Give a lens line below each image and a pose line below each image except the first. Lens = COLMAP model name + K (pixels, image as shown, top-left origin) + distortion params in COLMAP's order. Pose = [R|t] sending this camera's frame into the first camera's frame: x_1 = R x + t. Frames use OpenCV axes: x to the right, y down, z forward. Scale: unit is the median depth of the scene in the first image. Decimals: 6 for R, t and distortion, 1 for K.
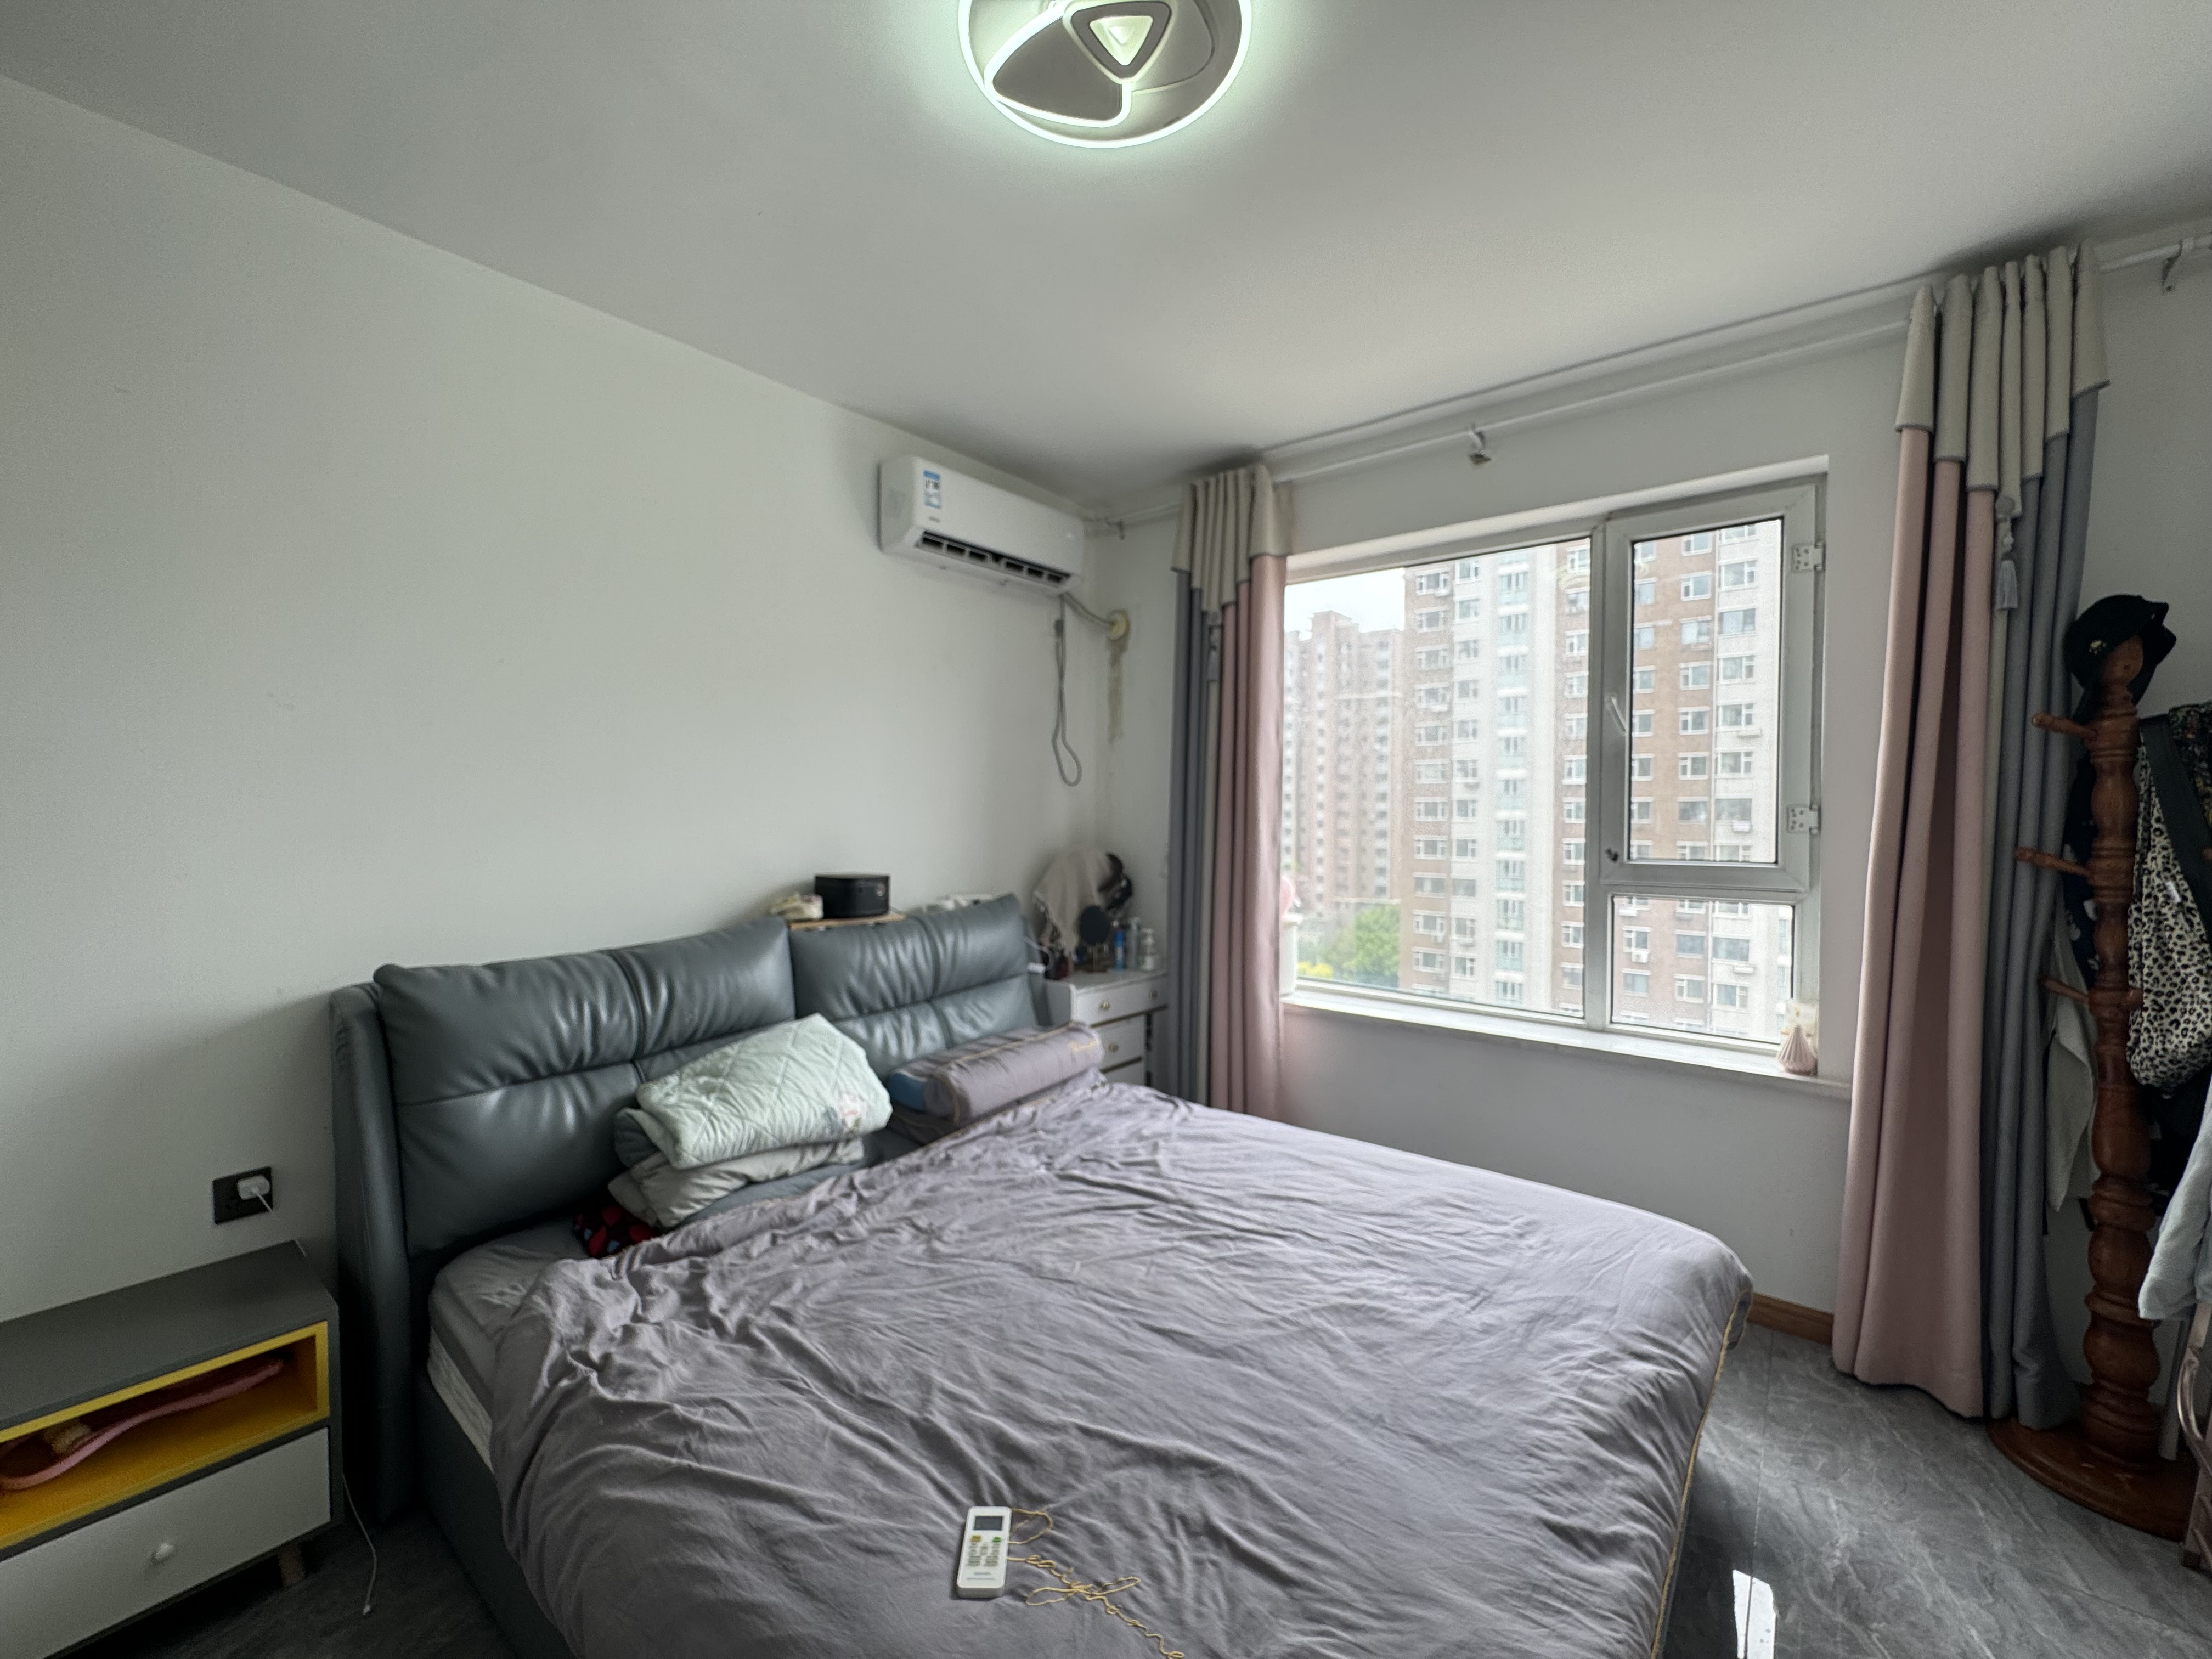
lens RADIAL K [[880.4, 0, 1096.6], [0, 880.4, 827.6], [0, 0, 1]] dist [-0.002645, -0.000491]
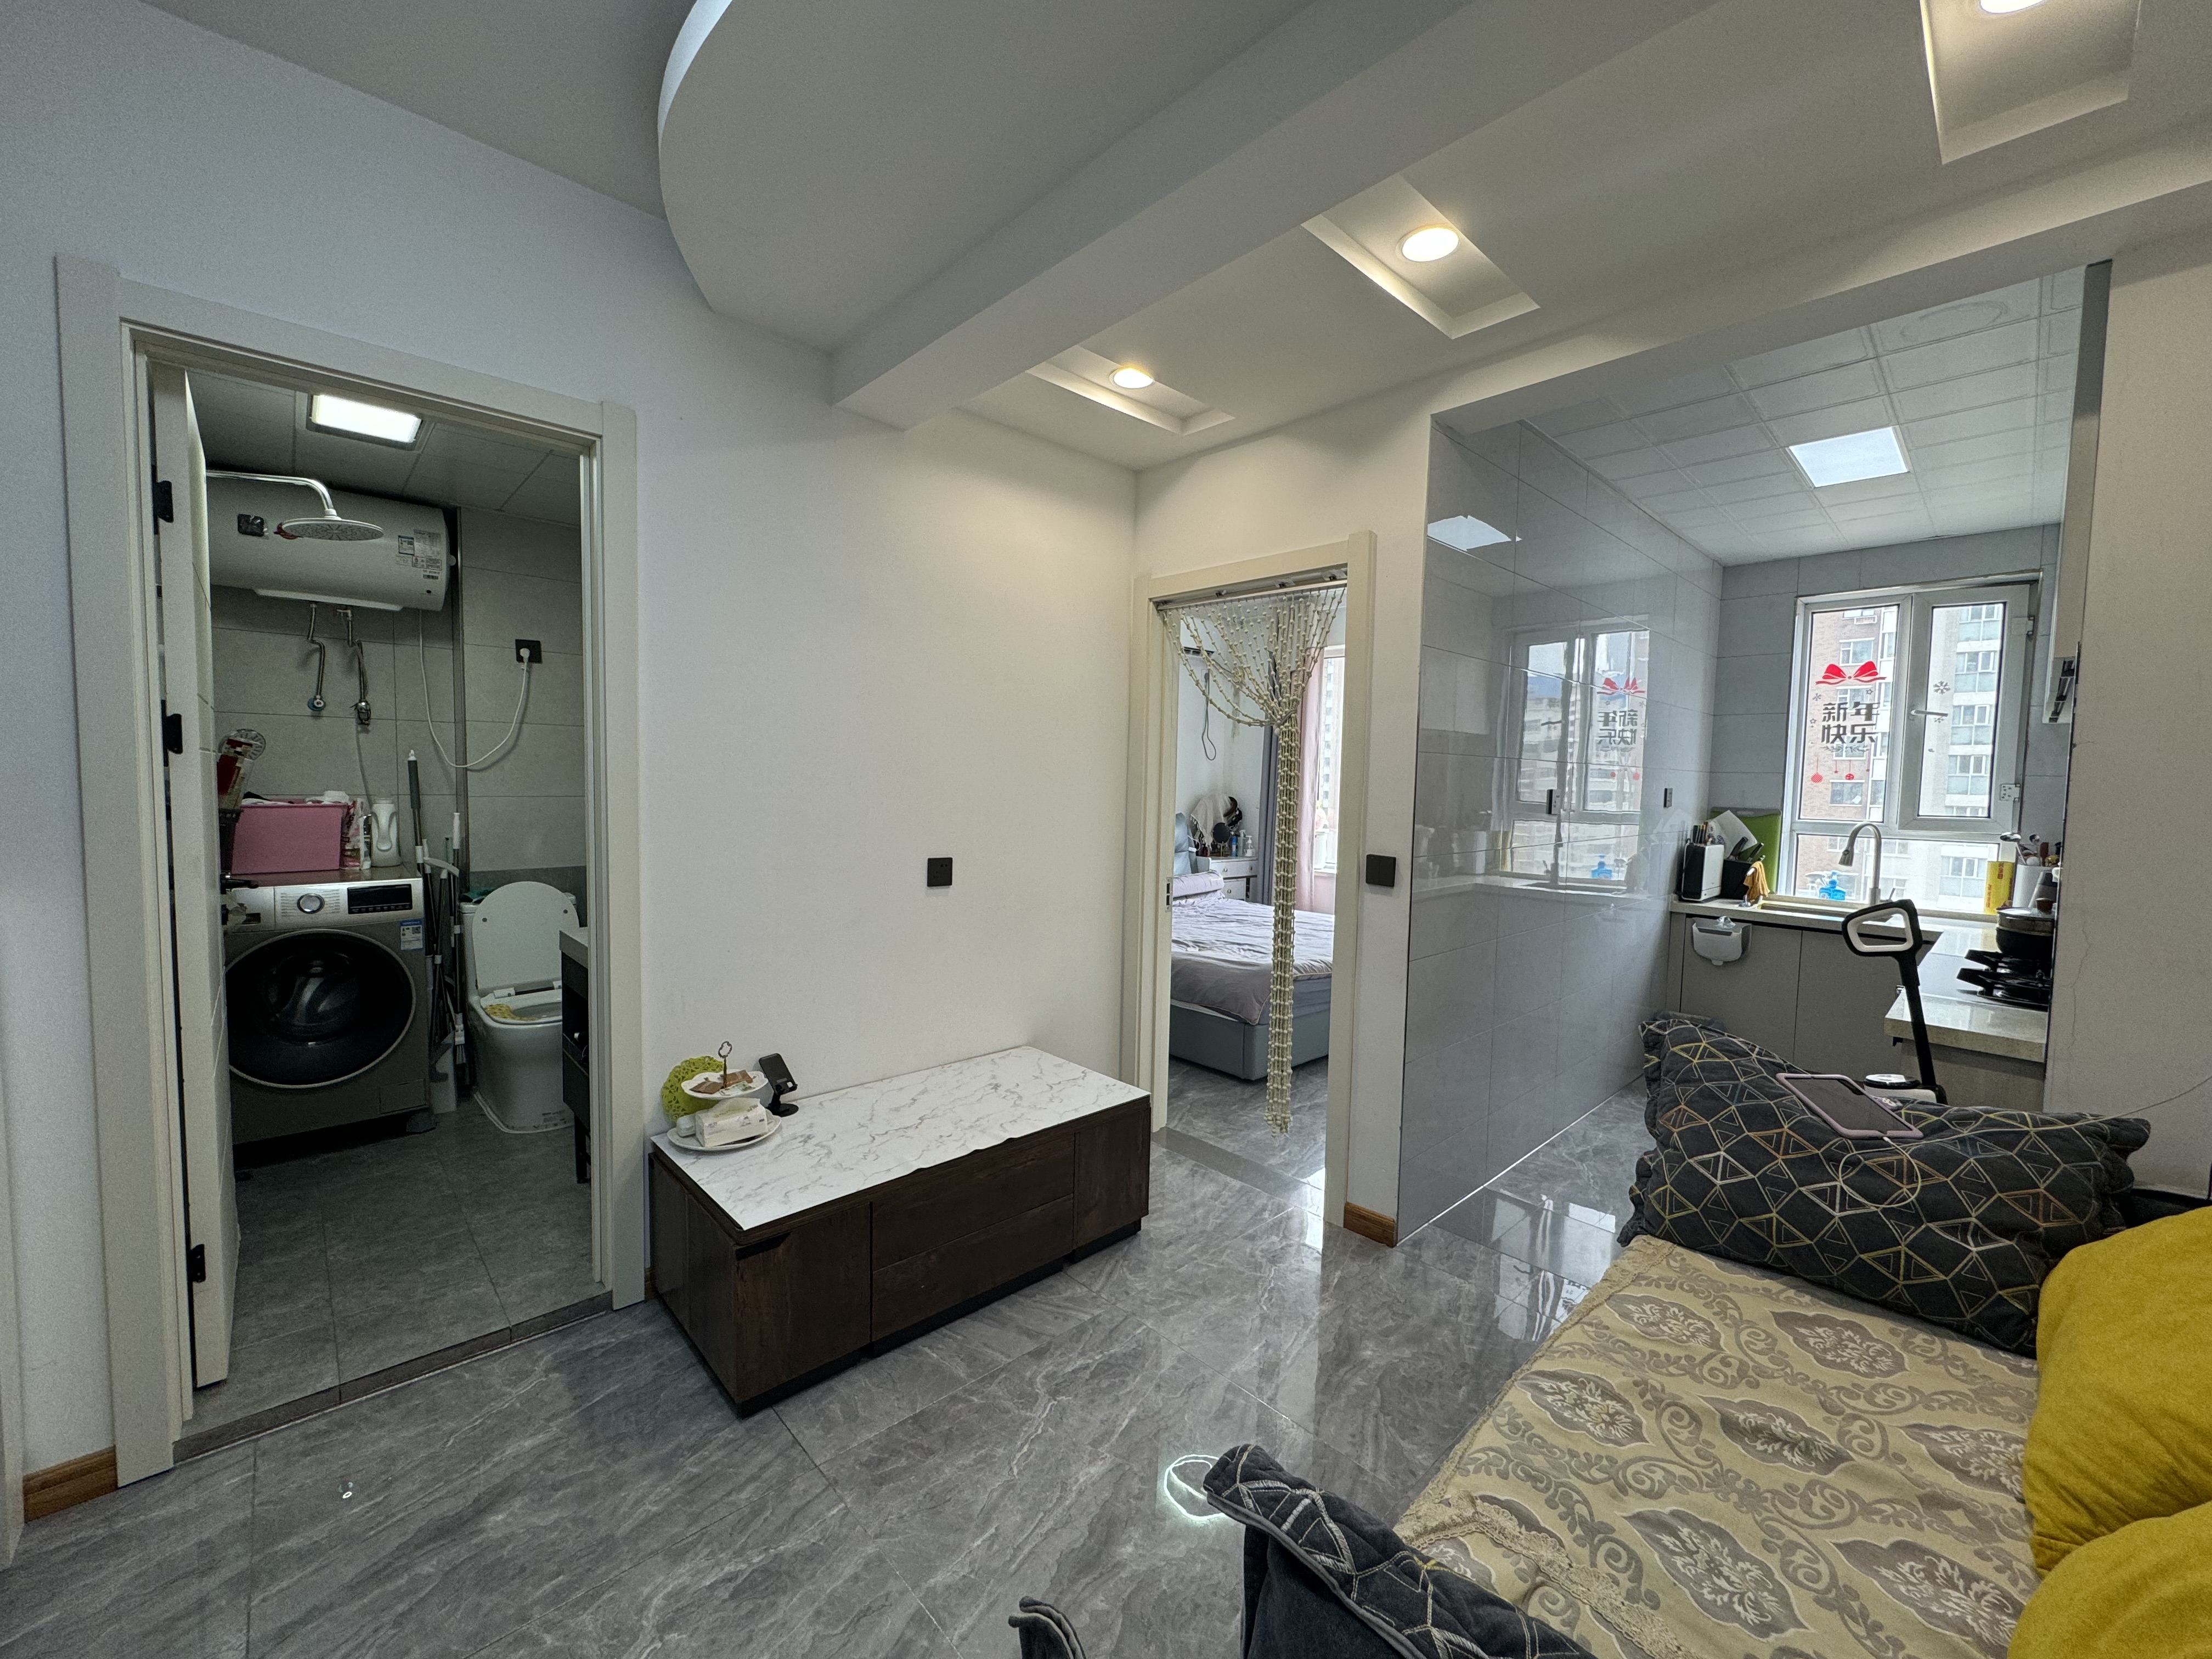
lens RADIAL K [[880.4, 0, 1106.0], [0, 880.4, 830.4], [0, 0, 1]] dist [-0.002645, -0.000491]
pose [[0.991972, 0.027159, -0.123505, -0.018766], [-0.022512, 0.998991, 0.038867, 0.044616], [0.124436, -0.035775, 0.991583, -1.163917]]
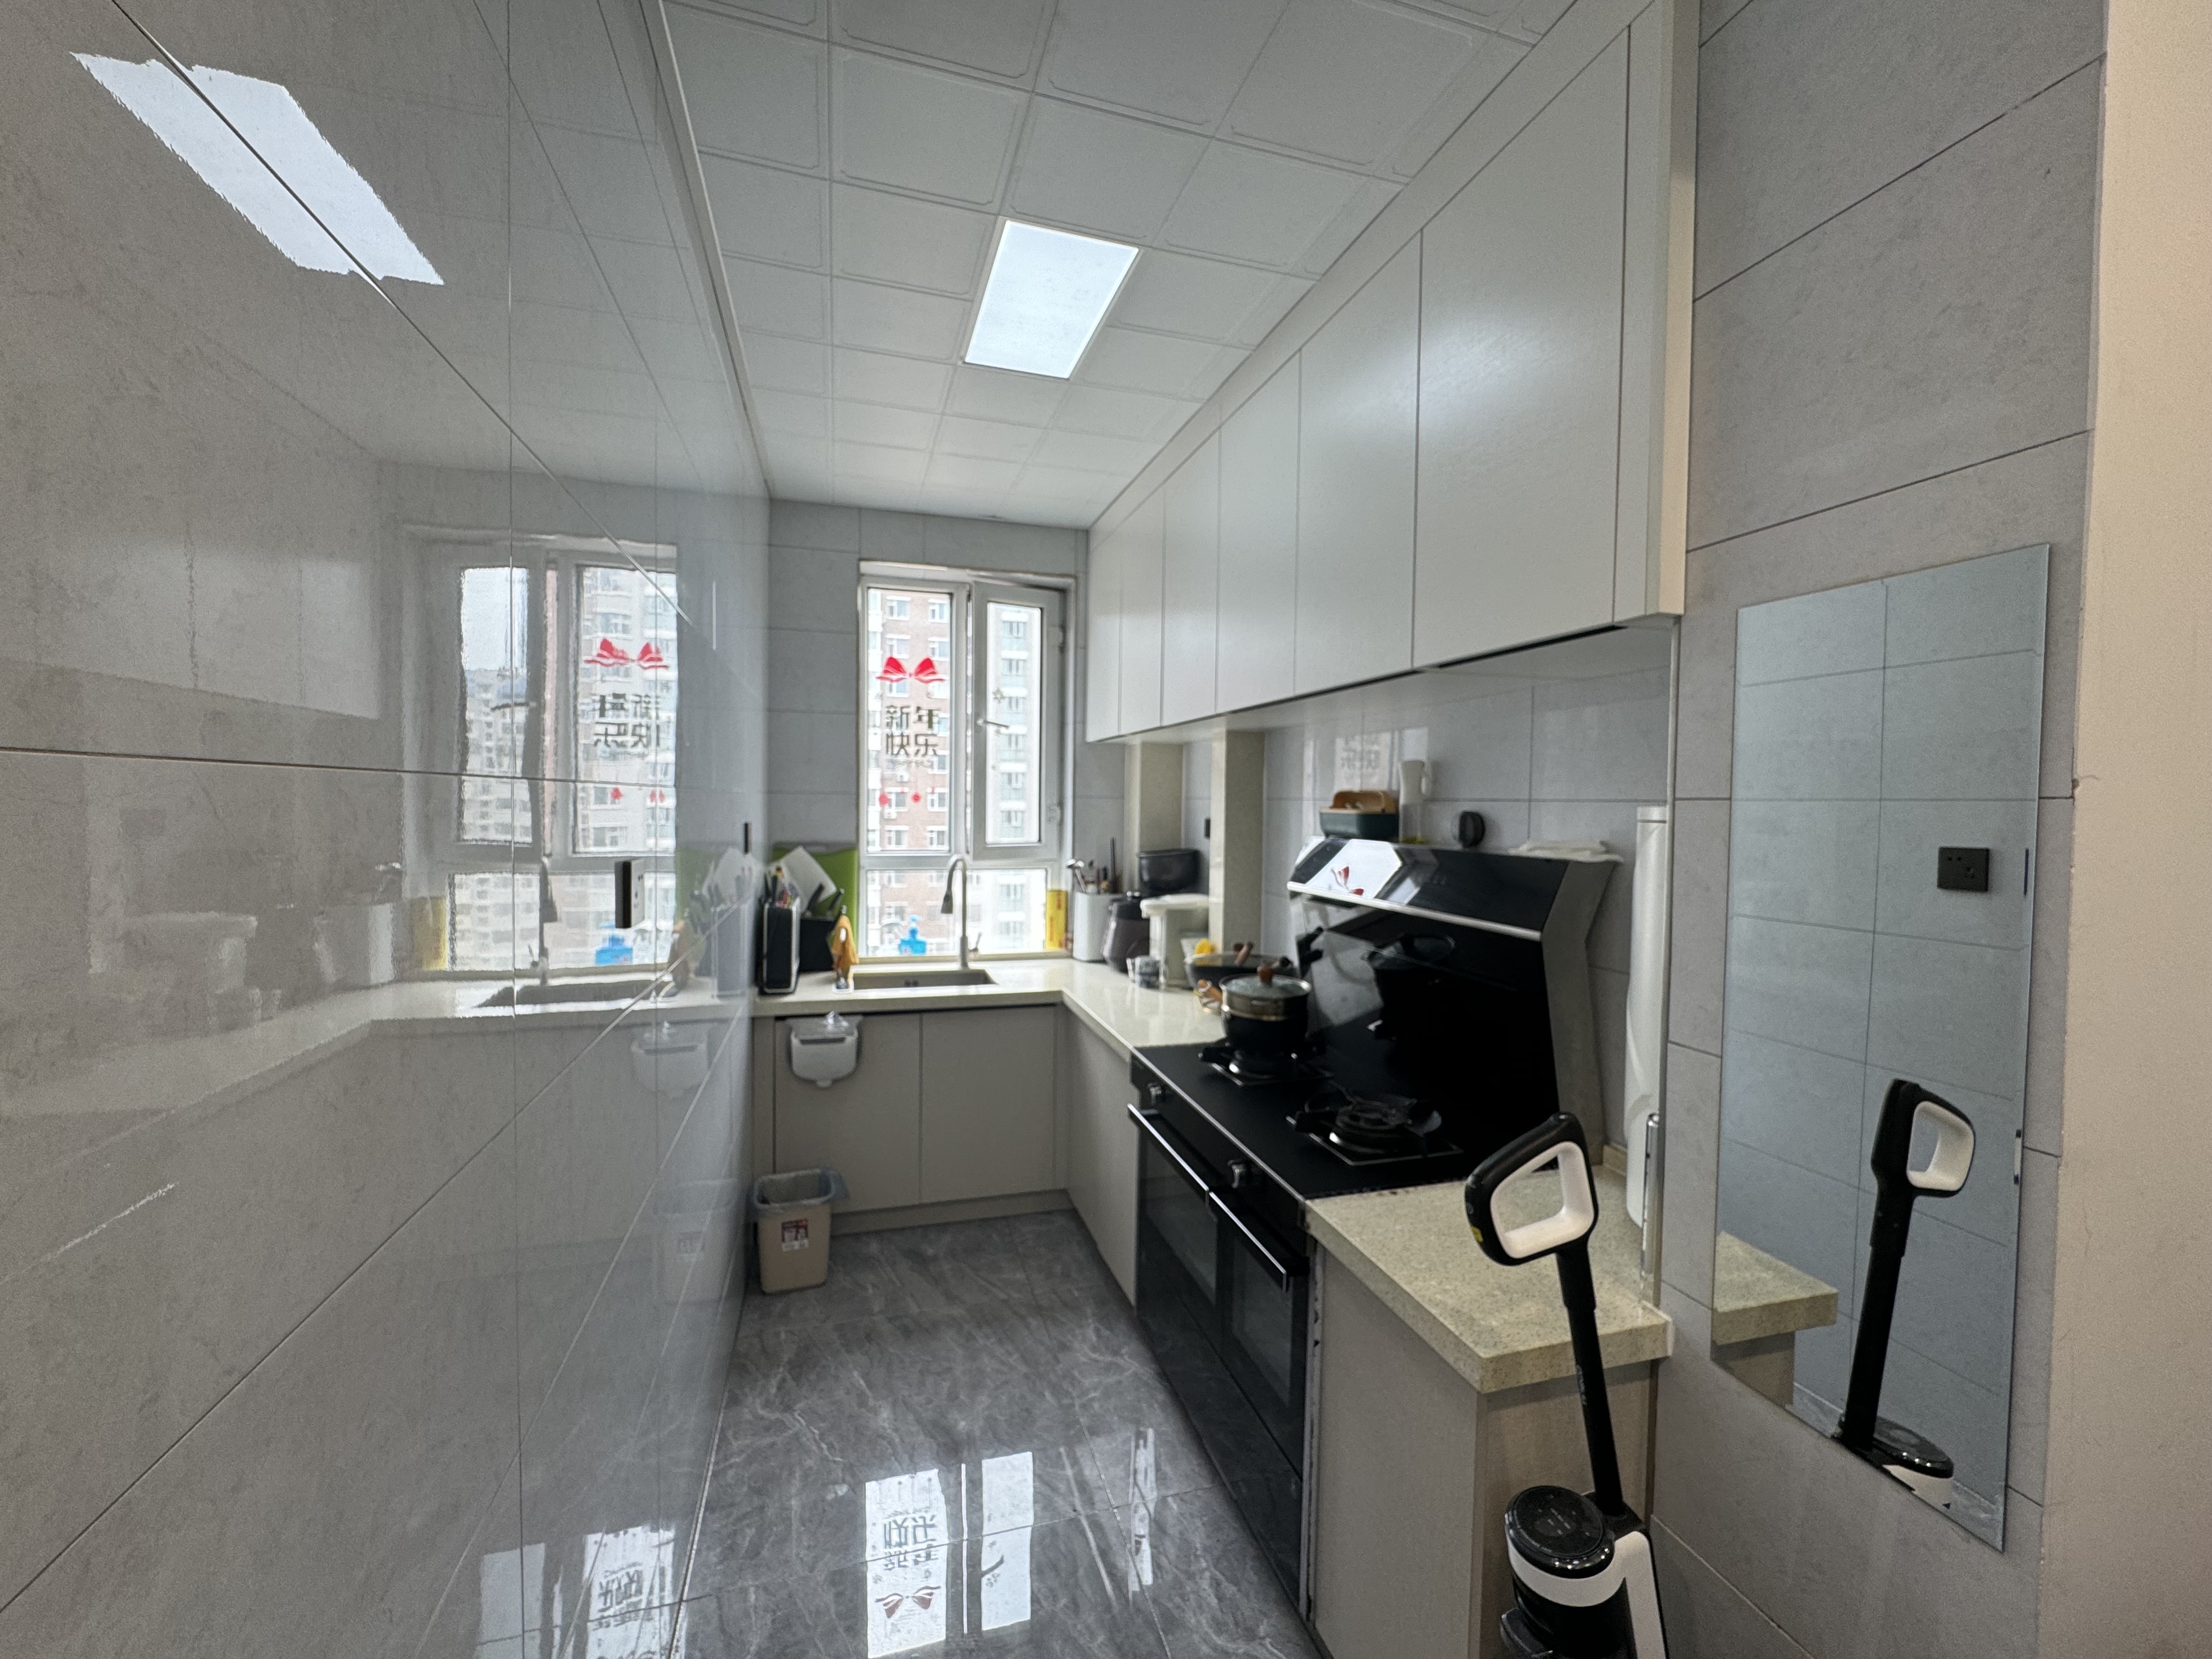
lens RADIAL K [[880.4, 0, 1105.6], [0, 880.4, 829.2], [0, 0, 1]] dist [-0.002645, -0.000491]
pose [[0.563983, -0.019899, 0.825546, 0.198343], [0.005601, 0.999779, 0.020272, 0.002077], [-0.825767, -0.006809, 0.563970, -0.397584]]
